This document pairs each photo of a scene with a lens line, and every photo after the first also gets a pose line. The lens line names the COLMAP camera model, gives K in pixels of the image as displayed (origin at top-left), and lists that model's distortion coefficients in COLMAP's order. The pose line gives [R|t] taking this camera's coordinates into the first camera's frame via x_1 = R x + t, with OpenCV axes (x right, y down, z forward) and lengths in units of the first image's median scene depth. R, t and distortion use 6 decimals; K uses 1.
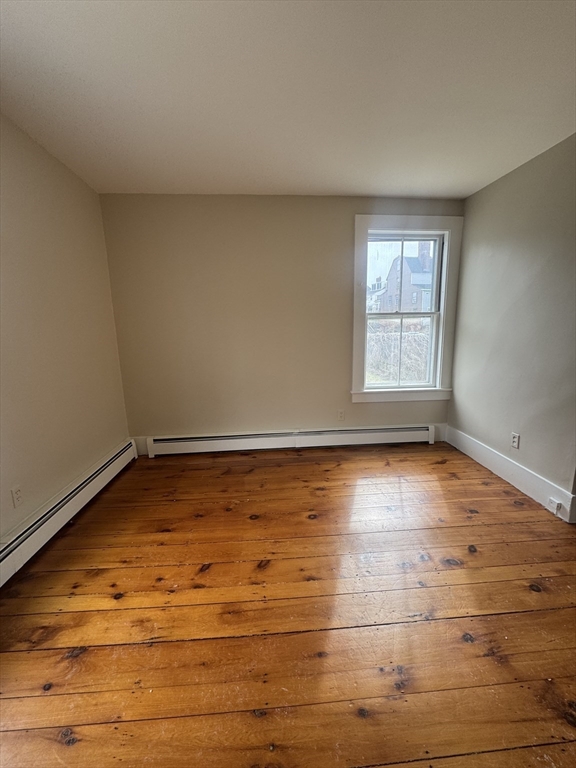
lens RADIAL K [[305.6, 0, 288.0], [0, 305.6, 384.2], [0, 0, 1]] dist [-0.001876, 0.000258]
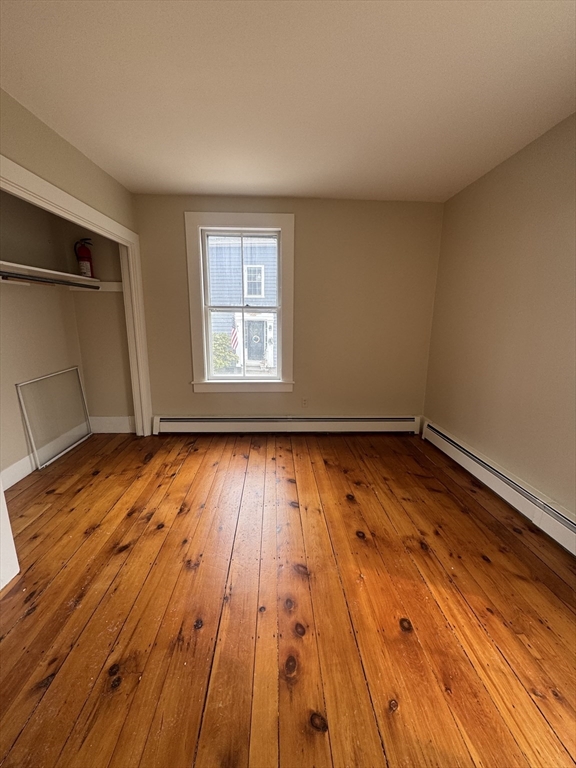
lens RADIAL K [[318.0, 0, 287.7], [0, 318.0, 396.0], [0, 0, 1]] dist [-0.000516, -0.000006]
pose [[-0.062387, 0.251759, -0.965777, 0.886762], [-0.185947, 0.947787, 0.259081, -0.149960], [0.980577, 0.195746, -0.012316, 0.723383]]
